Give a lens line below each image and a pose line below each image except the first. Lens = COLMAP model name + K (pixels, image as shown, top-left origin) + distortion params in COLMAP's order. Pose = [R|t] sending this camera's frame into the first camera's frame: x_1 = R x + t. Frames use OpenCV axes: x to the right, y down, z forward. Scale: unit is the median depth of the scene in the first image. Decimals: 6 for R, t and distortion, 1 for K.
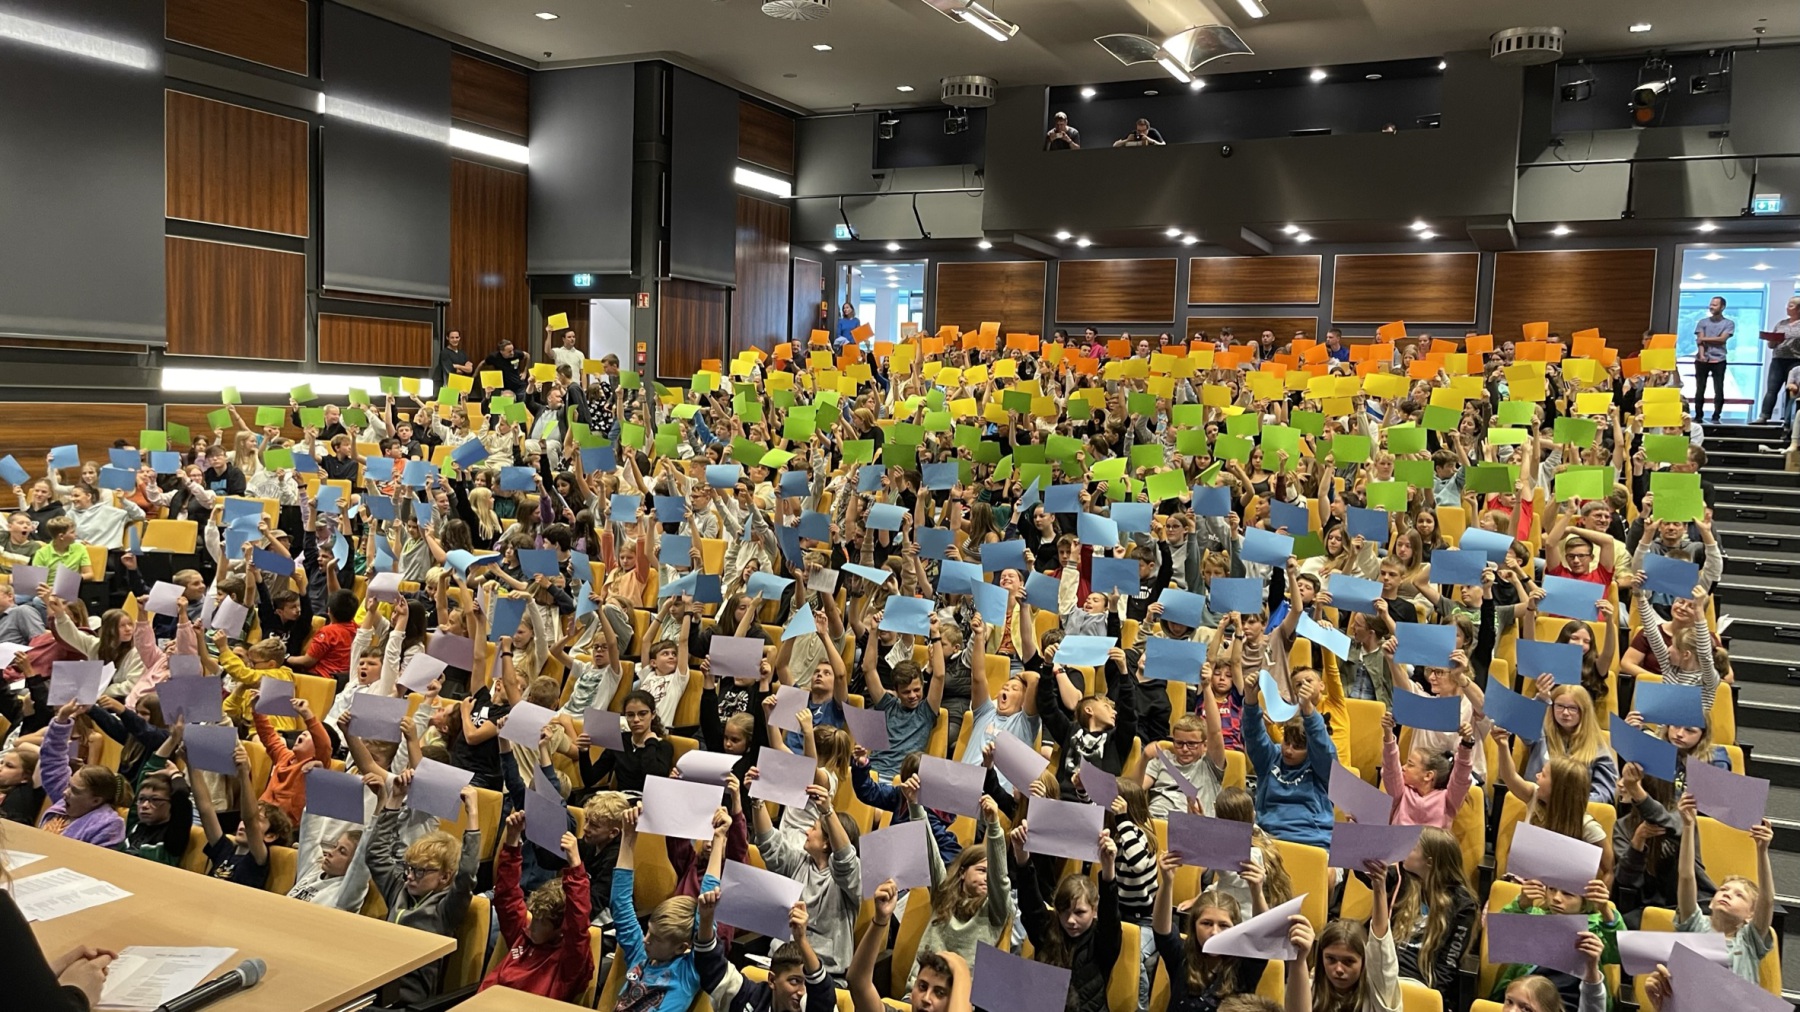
lens RADIAL K [[1369.8, 0, 913.0], [0, 1369.8, 500.4], [0, 0, 1]] dist [0.069623, -0.085759]
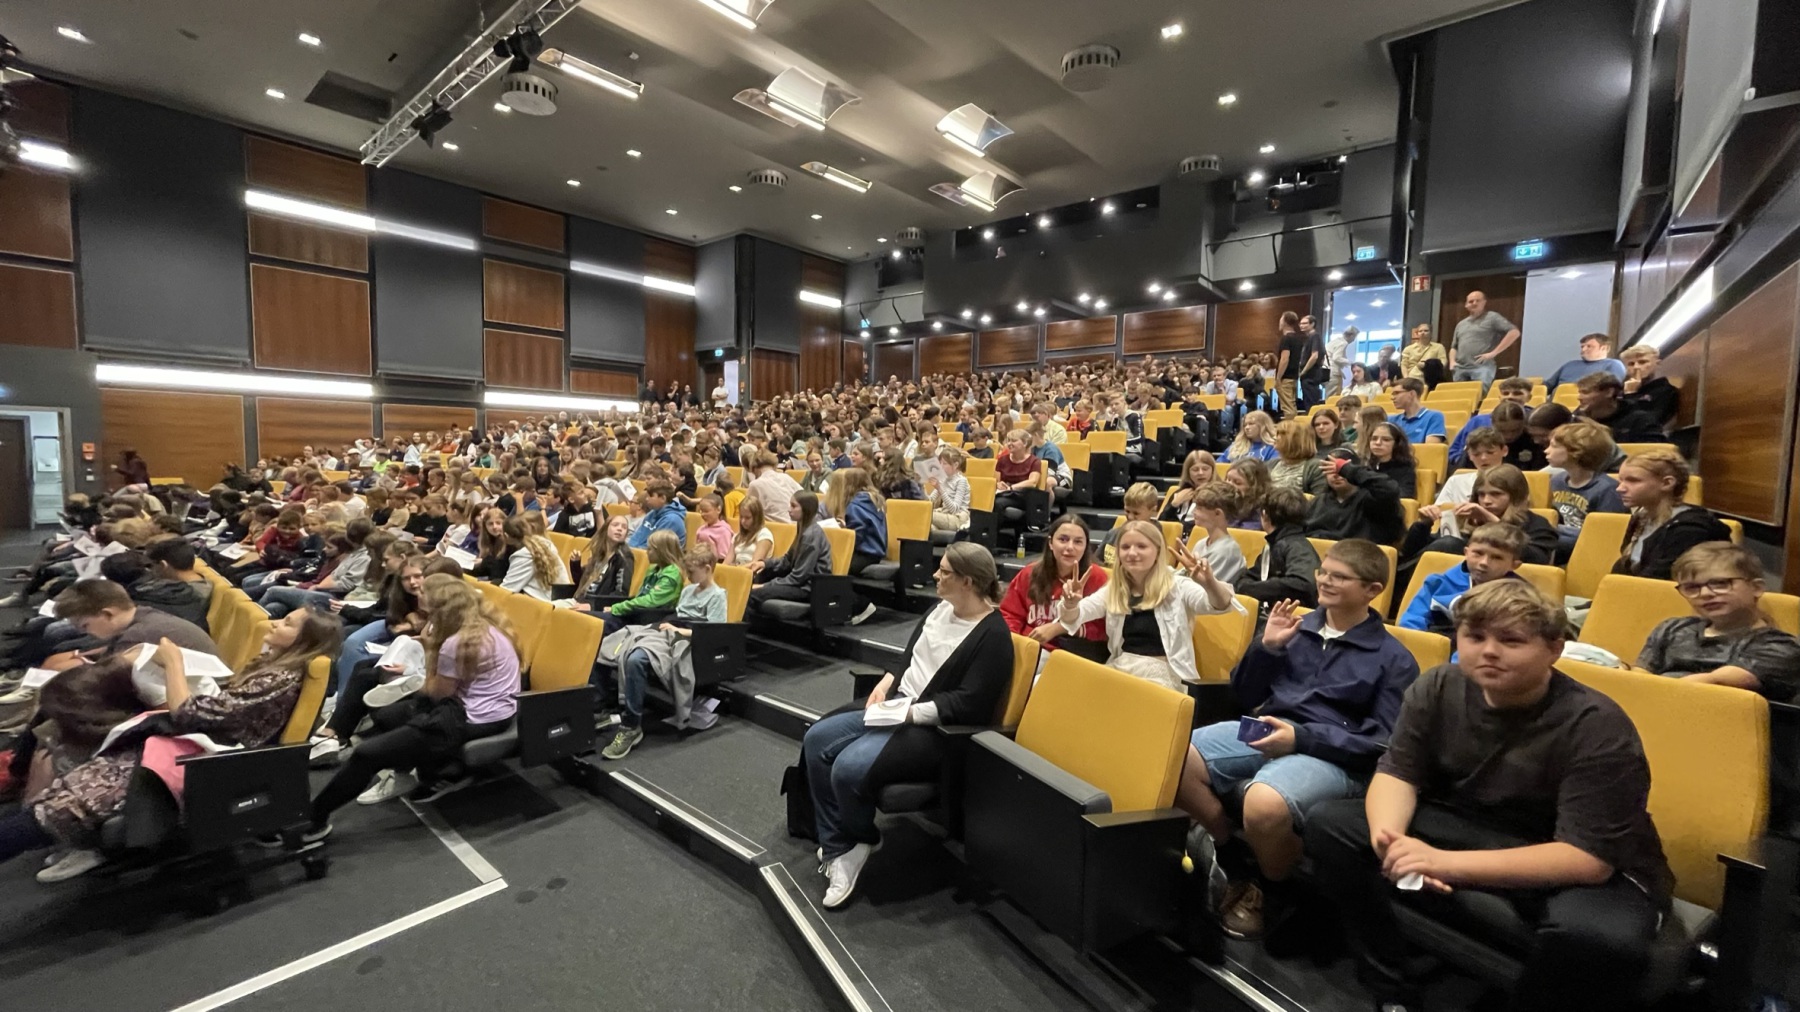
lens RADIAL K [[729.3, 0, 890.0], [0, 729.3, 505.1], [0, 0, 1]] dist [0.000990, 0.000767]
pose [[0.967093, 0.002927, -0.254408, 0.272371], [-0.005476, 0.999942, -0.009312, 0.067232], [0.254366, 0.010399, 0.967052, 0.074264]]
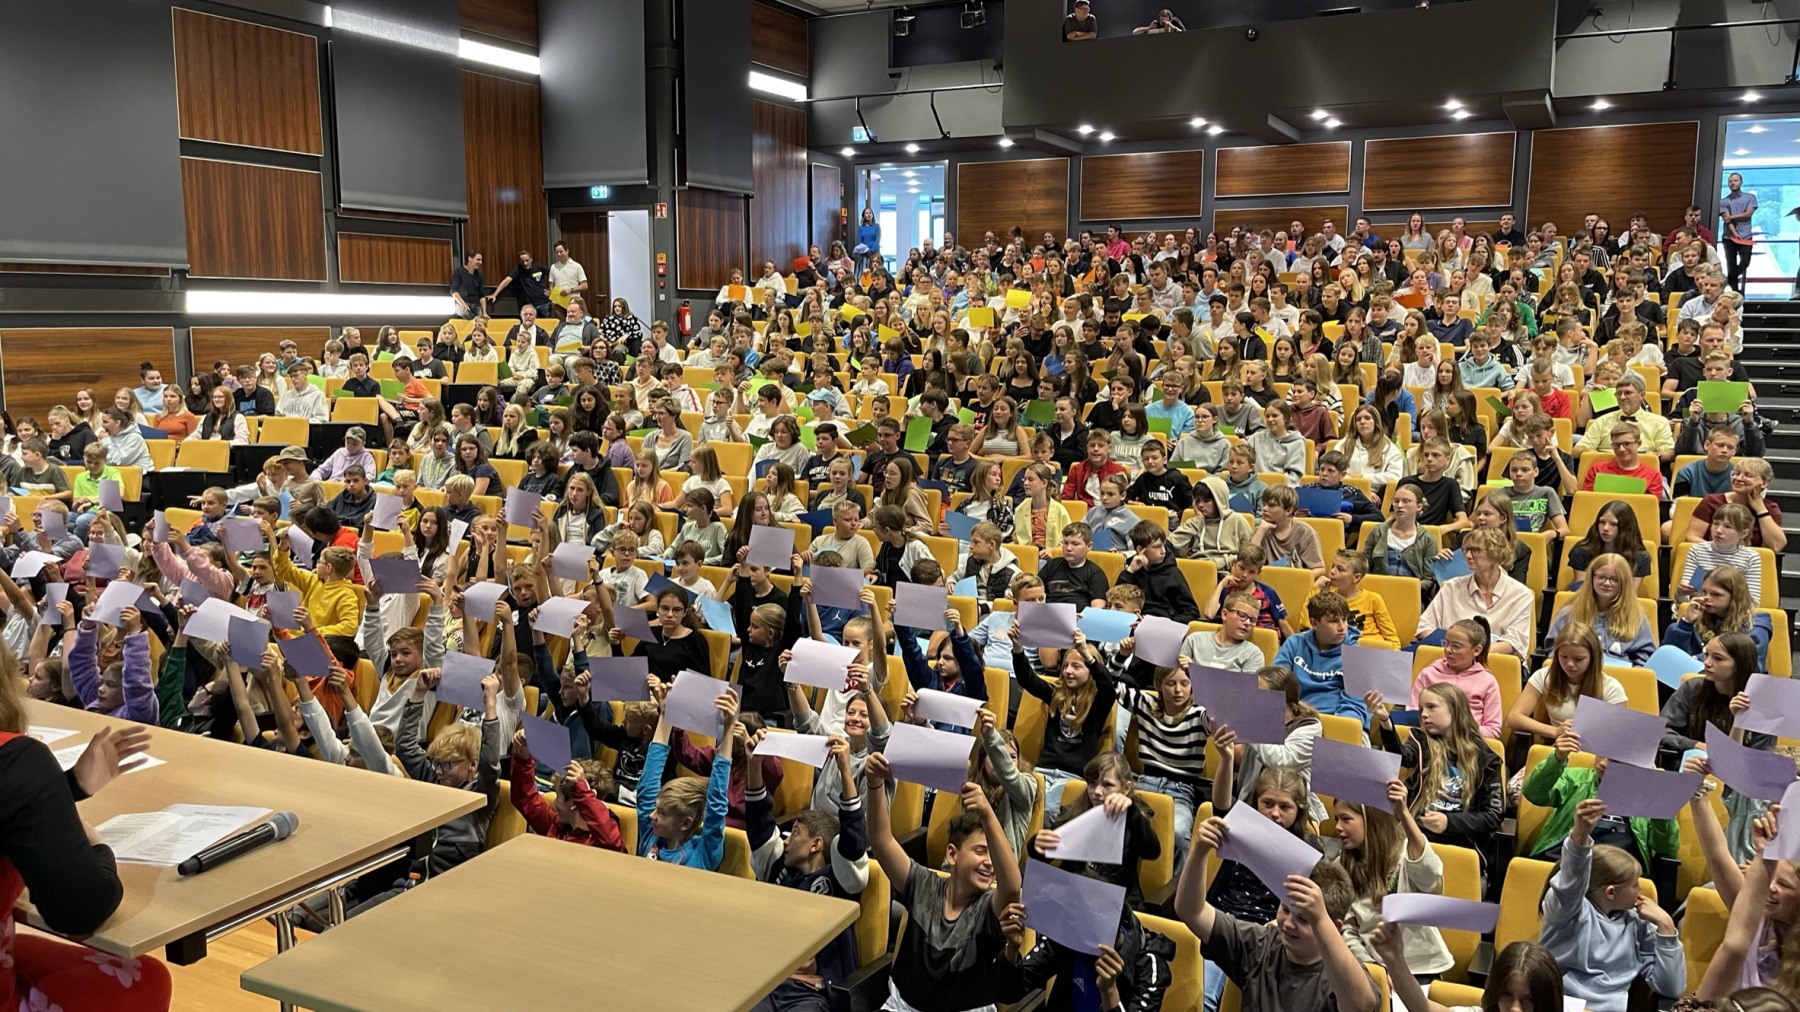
lens RADIAL K [[1368.8, 0, 908.6], [0, 1368.8, 502.5], [0, 0, 1]] dist [0.068854, -0.086063]
pose [[0.999304, -0.027499, -0.025224, 0.000934], [0.029014, 0.997666, 0.061804, 0.008301], [0.023465, -0.062493, 0.997770, 0.003756]]
